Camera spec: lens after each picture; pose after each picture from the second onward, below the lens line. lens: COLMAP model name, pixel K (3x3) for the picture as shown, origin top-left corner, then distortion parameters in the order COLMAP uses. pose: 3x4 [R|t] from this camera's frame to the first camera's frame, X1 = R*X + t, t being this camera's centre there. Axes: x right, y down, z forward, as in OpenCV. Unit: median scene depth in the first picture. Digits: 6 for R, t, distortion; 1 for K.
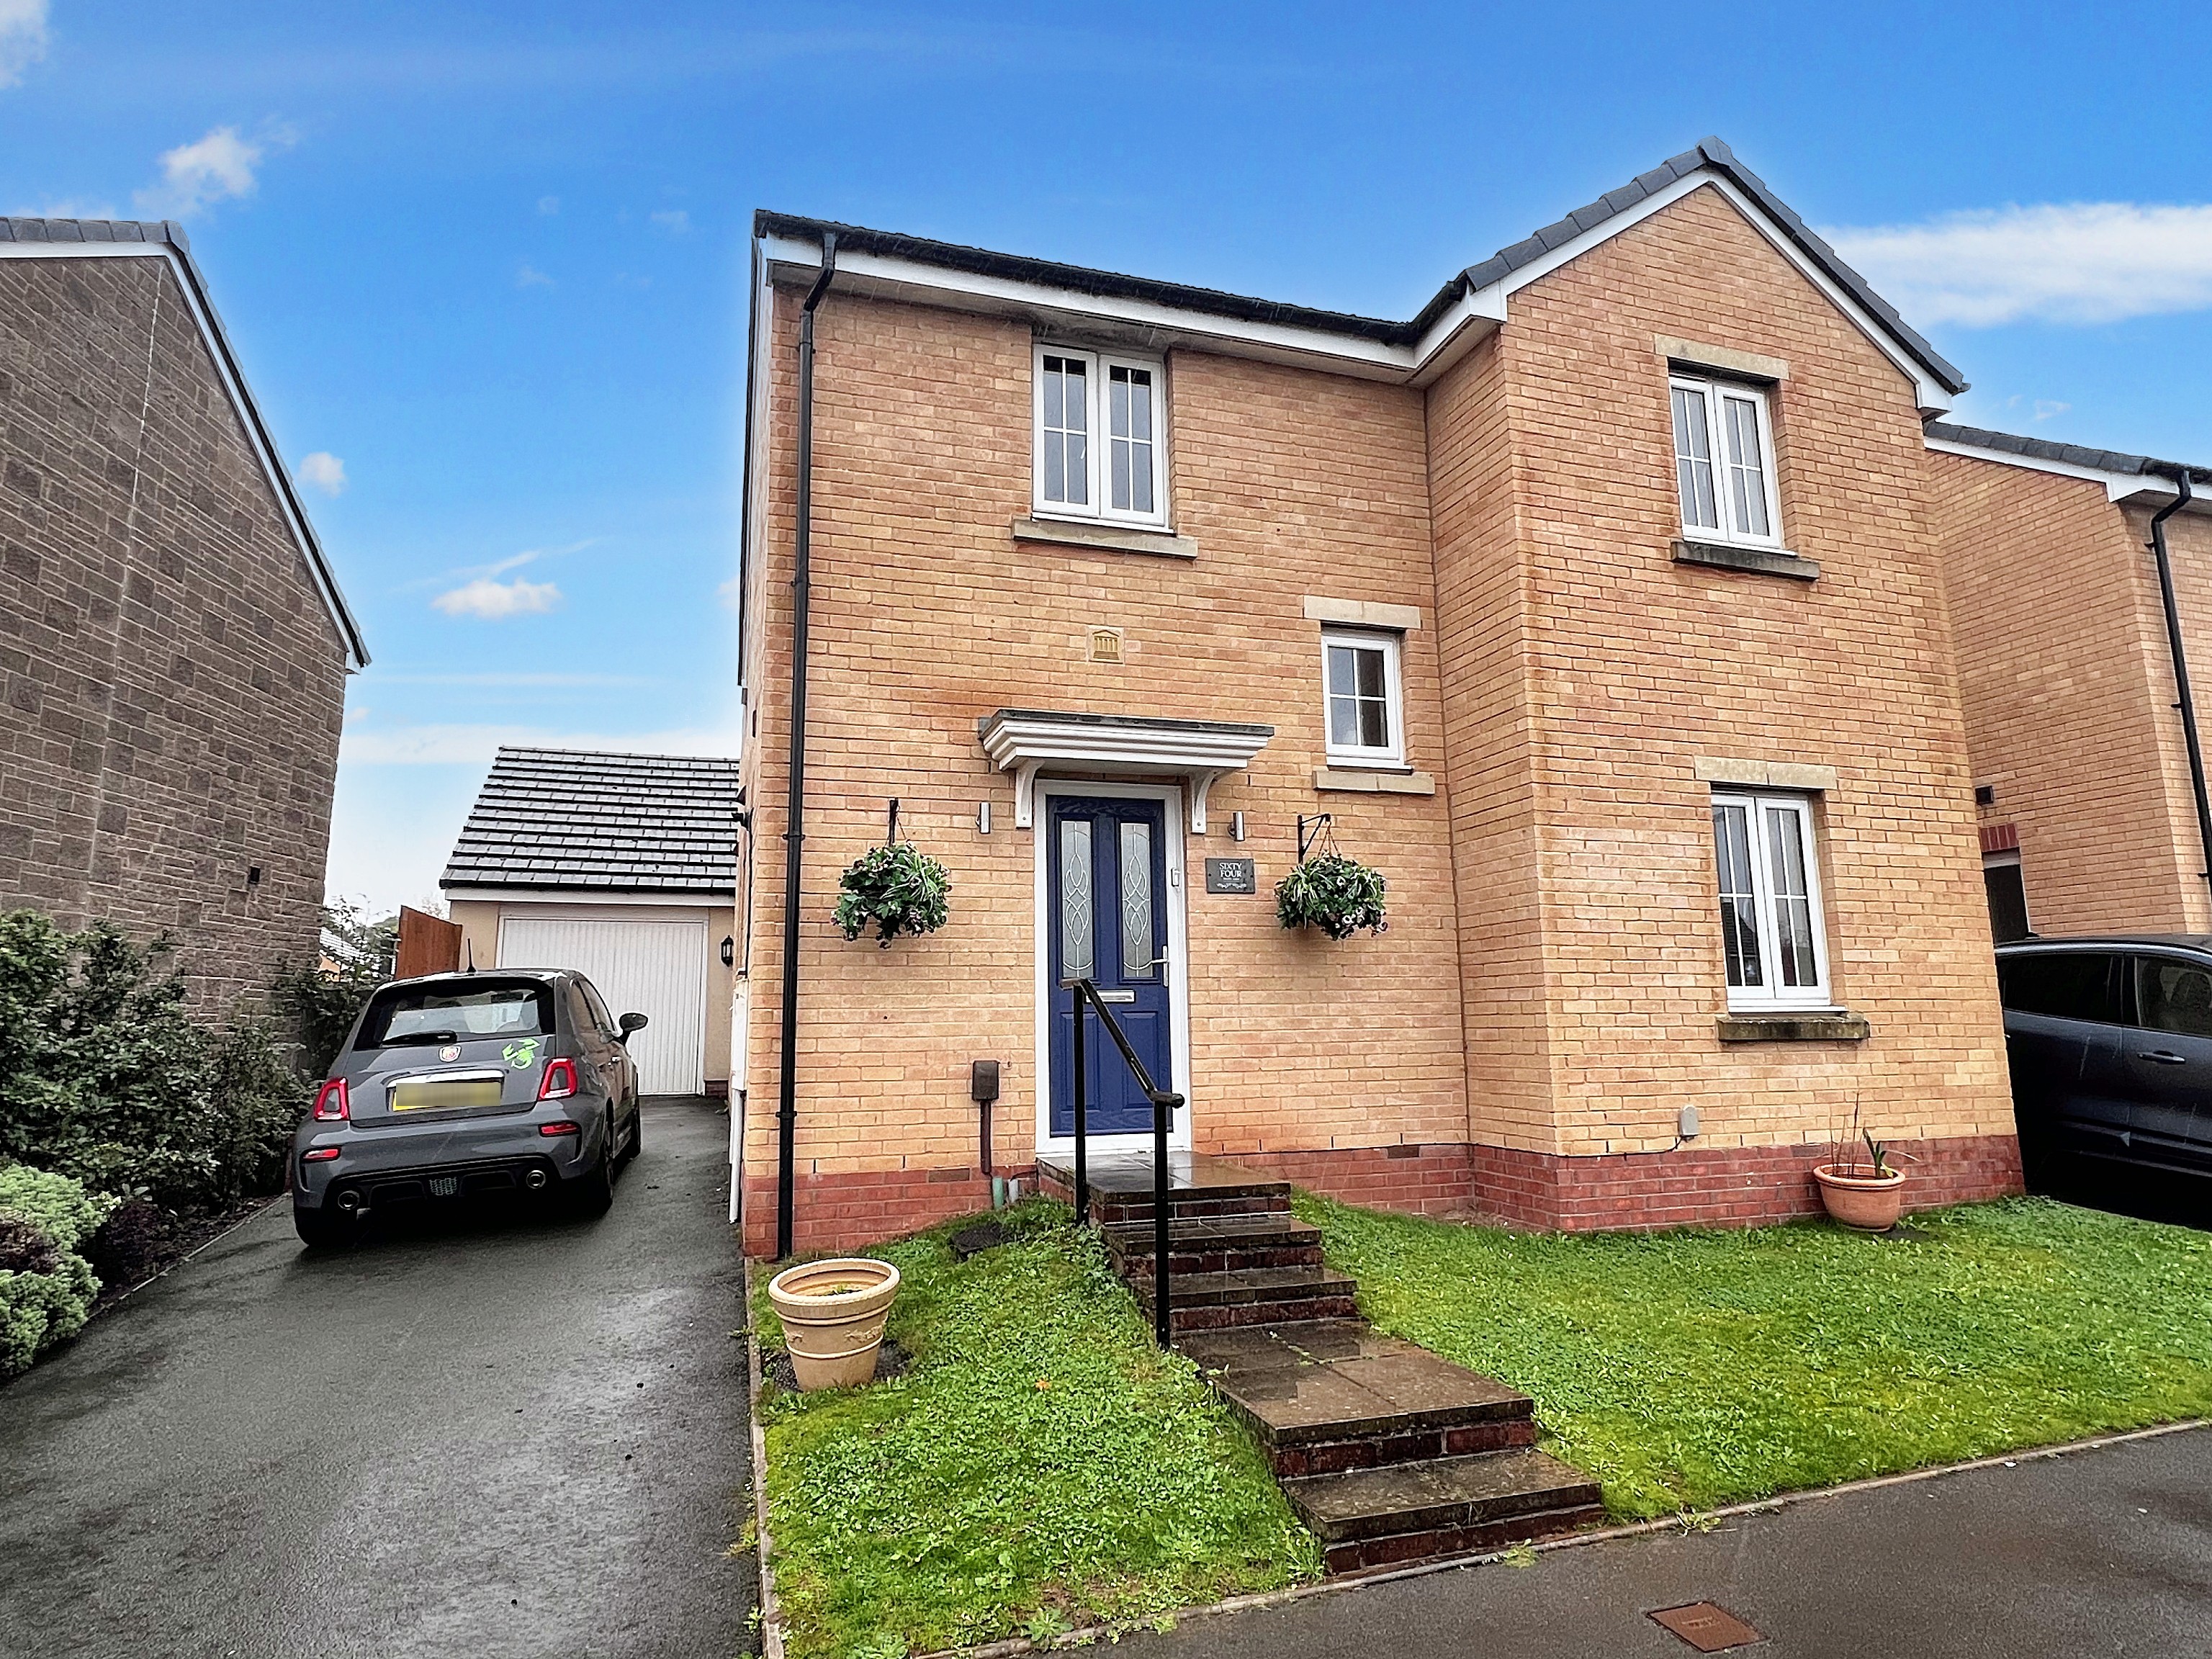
lens RADIAL K [[1211.3, 0, 1106.1], [0, 1211.3, 827.4], [0, 0, 1]] dist [0.000447, 0.001194]
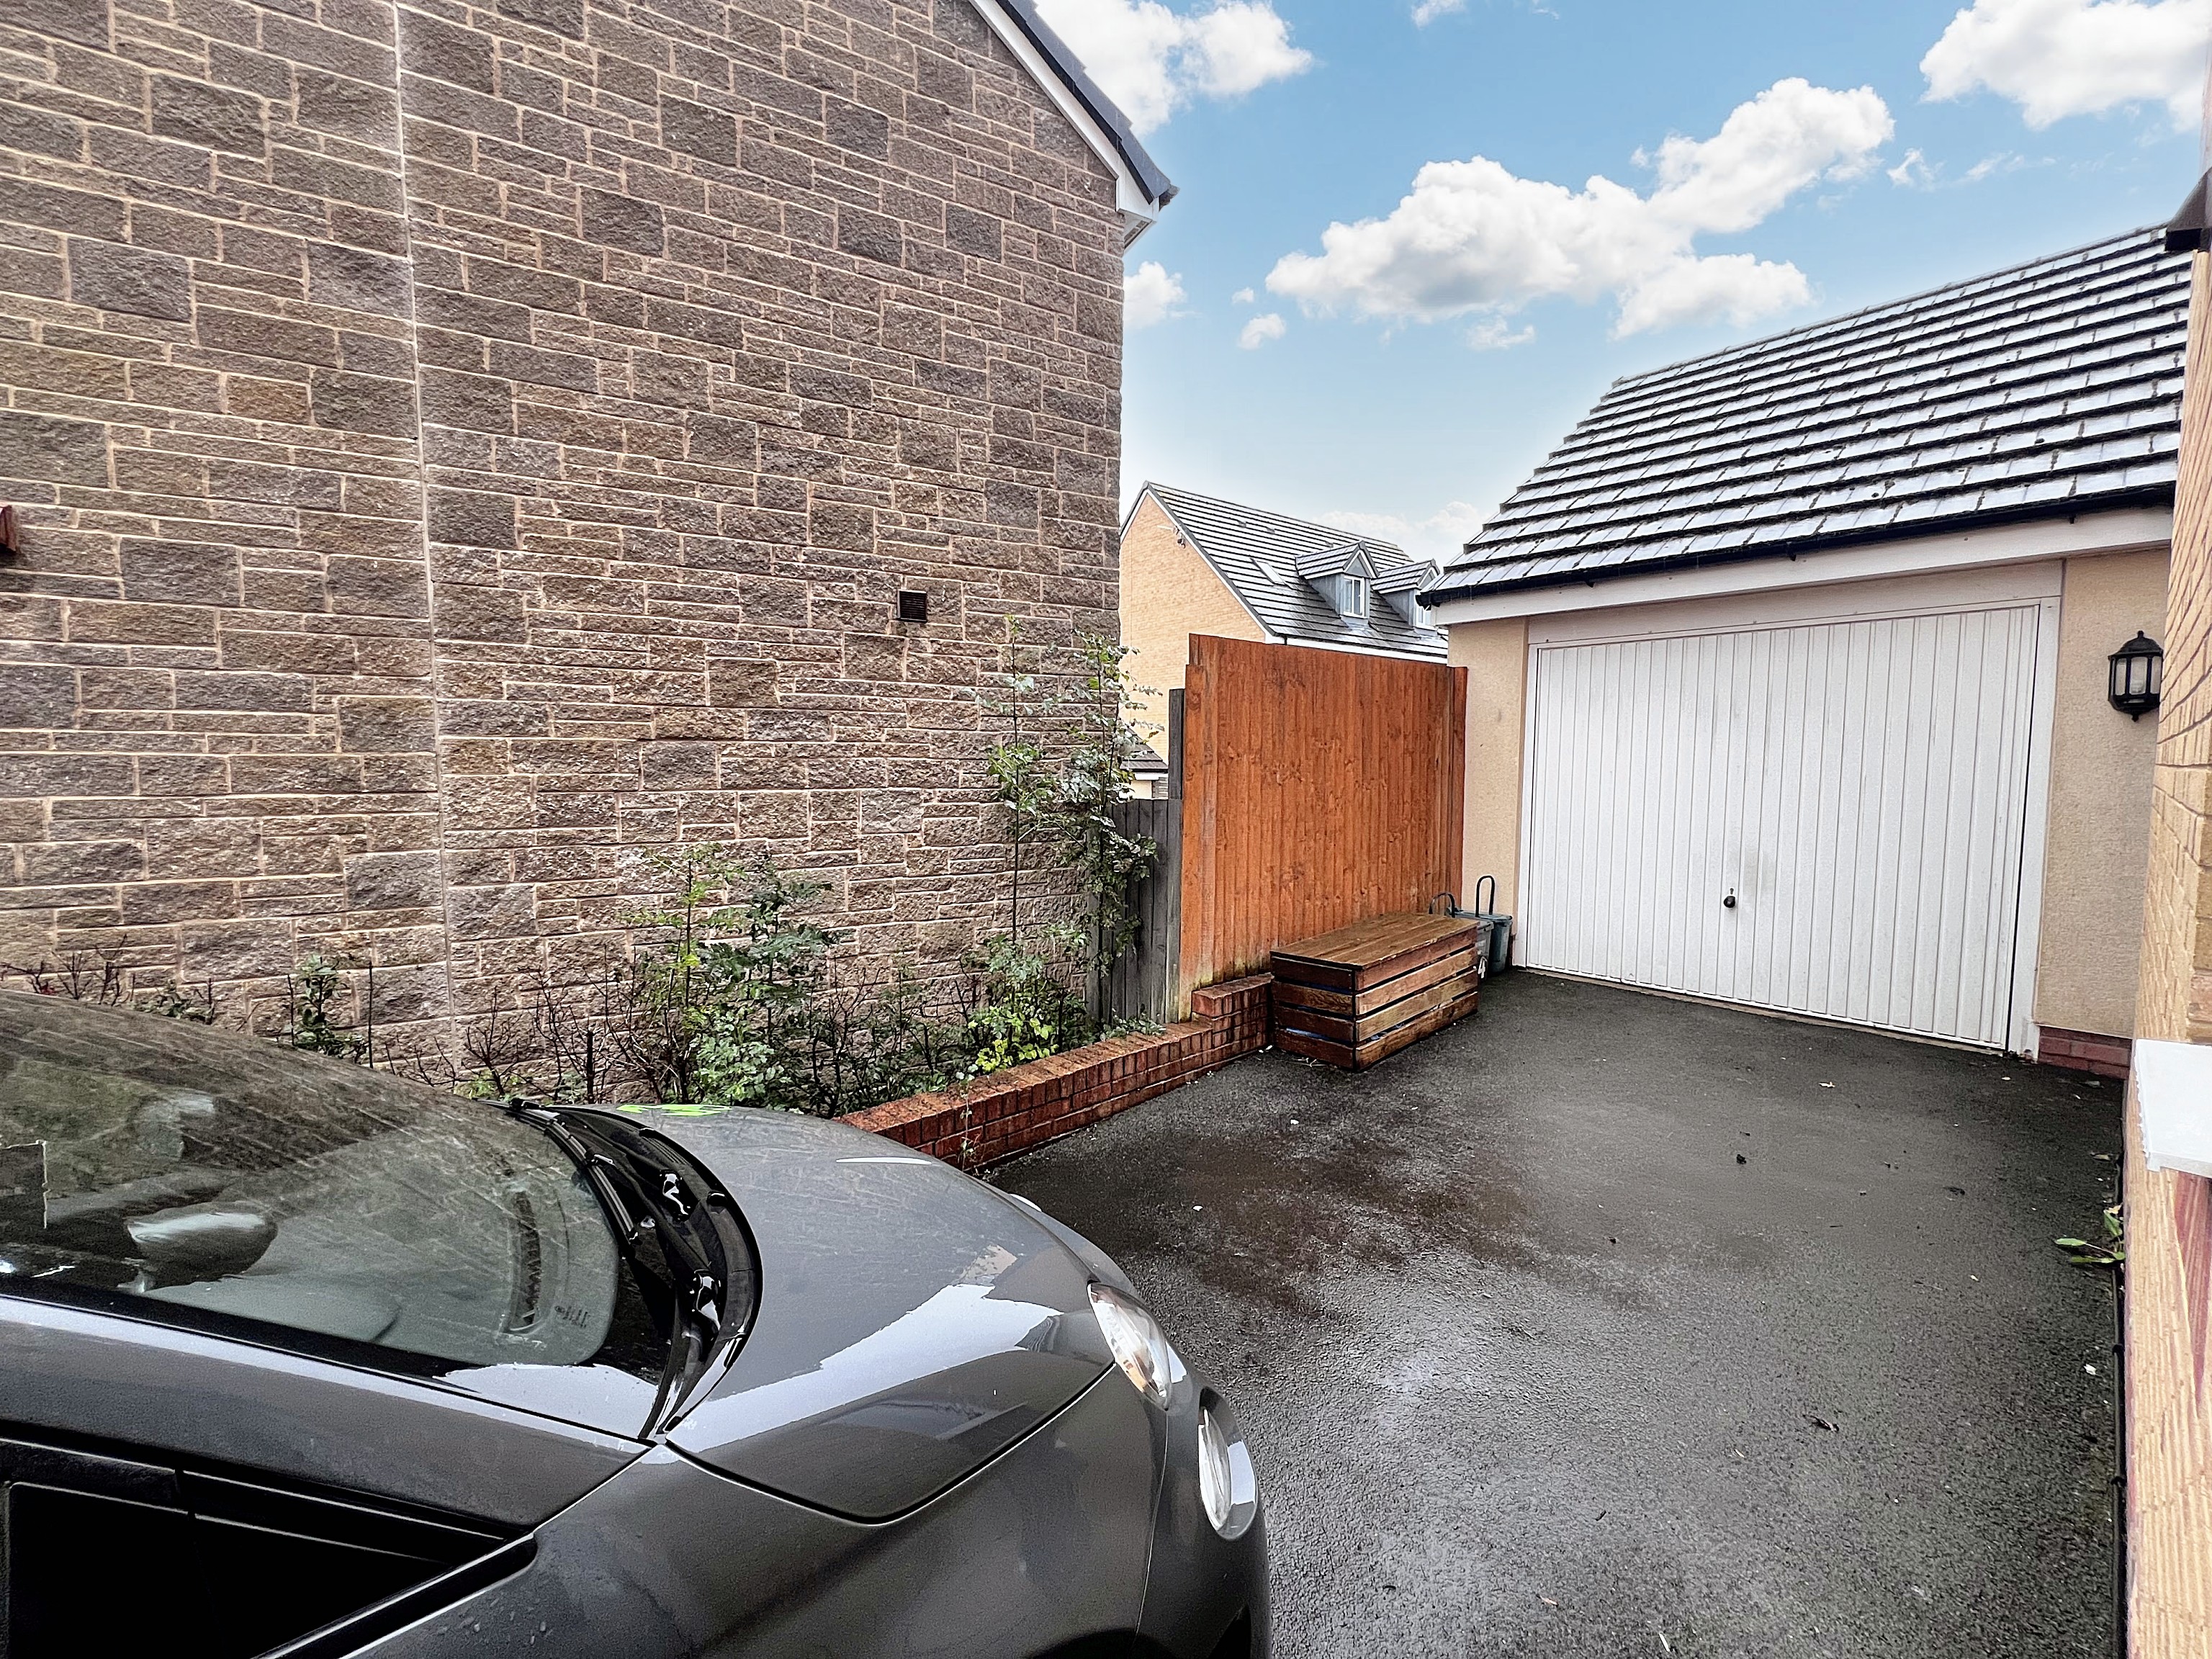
lens RADIAL K [[880.8, 0, 1096.6], [0, 880.8, 822.1], [0, 0, 1]] dist [-0.002601, -0.000004]
pose [[0.393276, 0.073533, -0.916475, -0.305393], [0.145307, 0.979298, 0.140927, 0.100277], [0.907866, -0.188594, 0.374450, 0.977913]]
